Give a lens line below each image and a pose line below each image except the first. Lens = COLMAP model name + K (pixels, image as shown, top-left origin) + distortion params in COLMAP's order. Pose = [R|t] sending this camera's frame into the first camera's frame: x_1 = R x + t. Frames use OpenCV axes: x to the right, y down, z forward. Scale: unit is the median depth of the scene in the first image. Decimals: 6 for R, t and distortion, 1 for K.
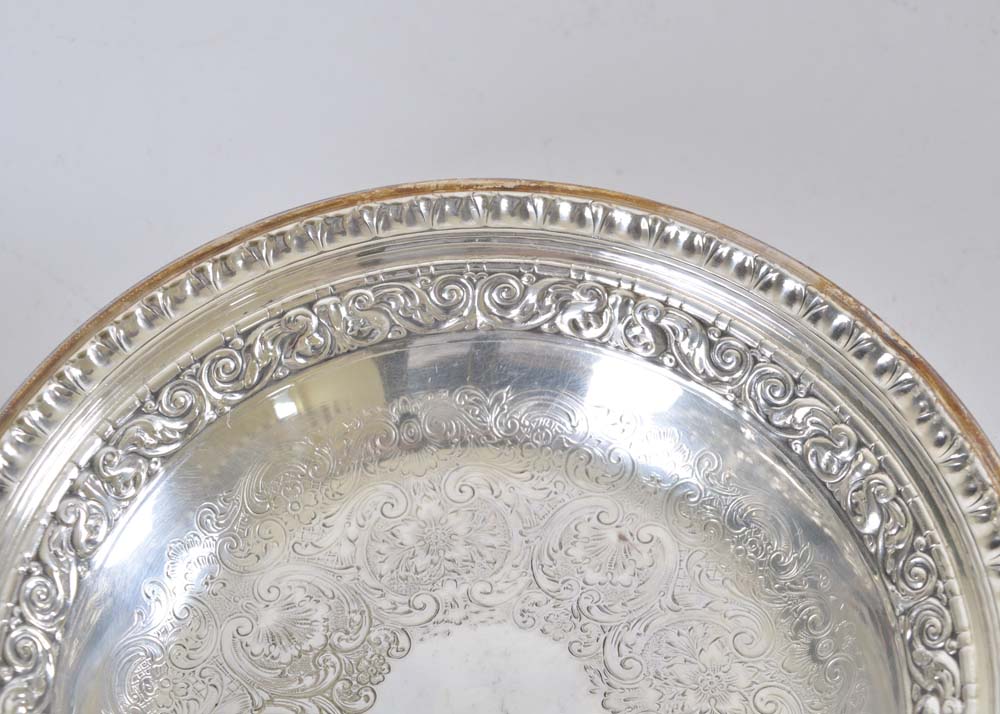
lens RADIAL K [[2510.7, 0, 502.0], [0, 2510.7, 359.4], [0, 0, 1]] dist [0.078796, 0.000000]
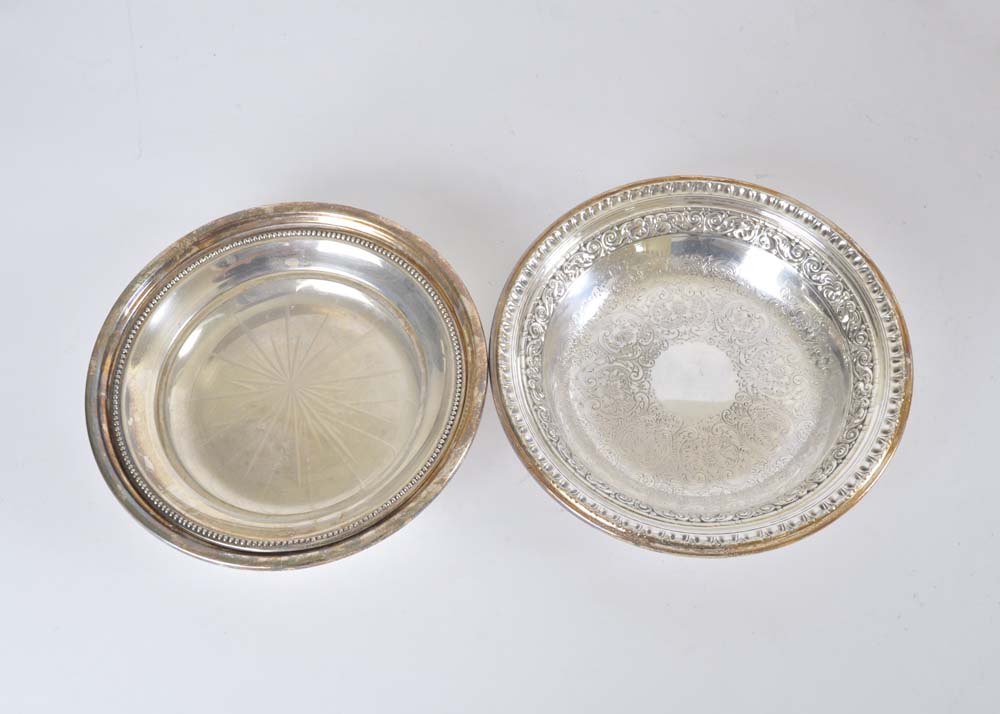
lens RADIAL K [[1326.6, 0, 496.7], [0, 1326.6, 352.4], [0, 0, 1]] dist [0.000486, 0.000000]
pose [[0.992008, 0.106997, -0.066871, -0.122825], [-0.101277, 0.991326, 0.083762, 0.018759], [0.075253, -0.076320, 0.994240, -0.439905]]
